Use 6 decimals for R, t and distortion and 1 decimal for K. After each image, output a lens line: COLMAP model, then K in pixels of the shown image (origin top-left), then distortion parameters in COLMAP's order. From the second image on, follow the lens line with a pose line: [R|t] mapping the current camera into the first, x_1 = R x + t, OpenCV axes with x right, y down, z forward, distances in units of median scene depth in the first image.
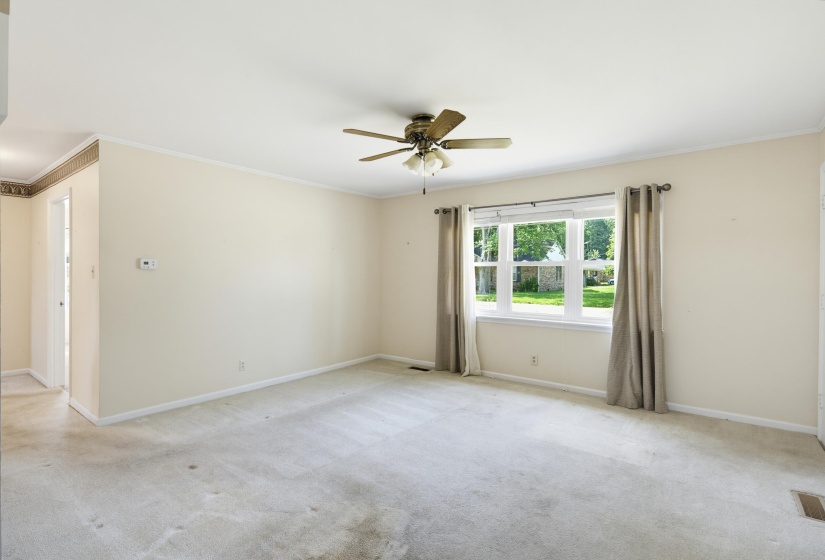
lens RADIAL K [[397.9, 0, 414.6], [0, 397.9, 276.2], [0, 0, 1]] dist [0.004126, -0.004768]
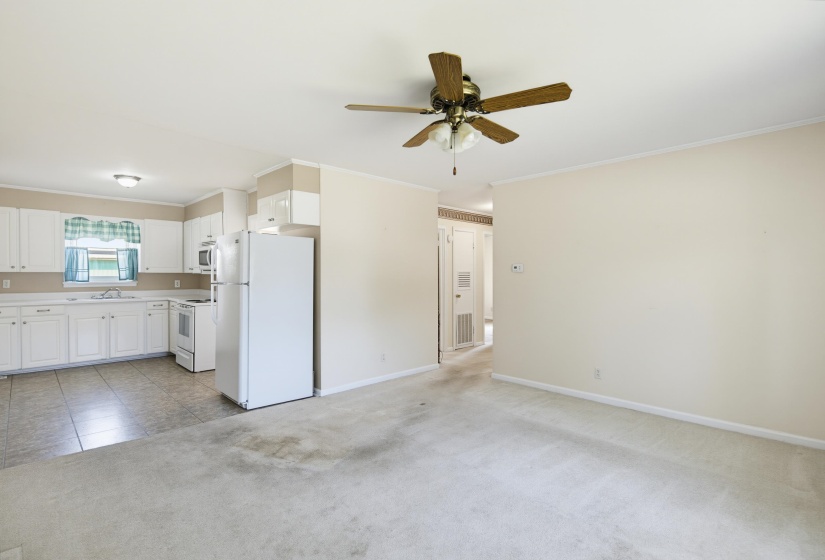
lens RADIAL K [[397.9, 0, 411.4], [0, 397.9, 277.2], [0, 0, 1]] dist [0.004126, -0.004768]
pose [[-0.142060, -0.000794, -0.989858, 0.632513], [-0.002885, 0.999996, -0.000388, 0.000464], [0.989854, 0.002801, -0.142061, 0.790666]]
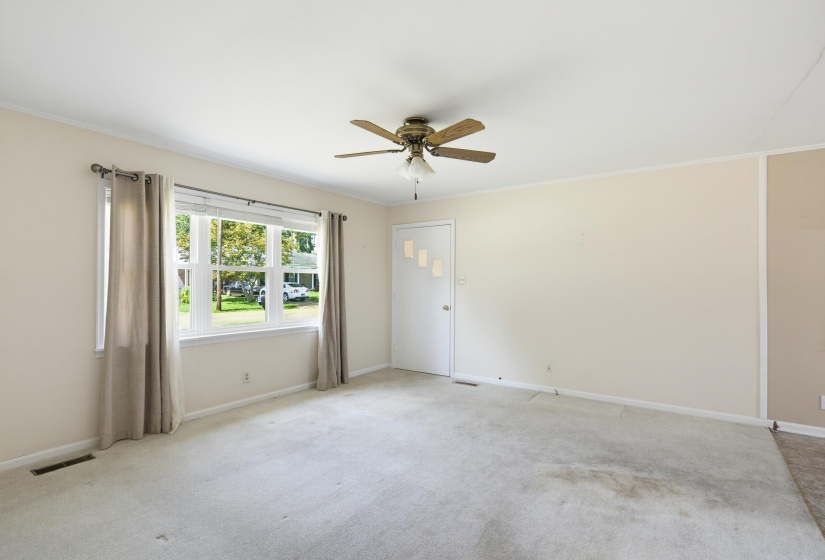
lens RADIAL K [[397.9, 0, 408.5], [0, 397.9, 282.2], [0, 0, 1]] dist [0.004126, -0.004768]
pose [[-0.040548, -0.002719, 0.999174, -0.727215], [-0.002950, 0.999992, 0.002602, -0.006652], [-0.999173, -0.002842, -0.040556, 0.812954]]
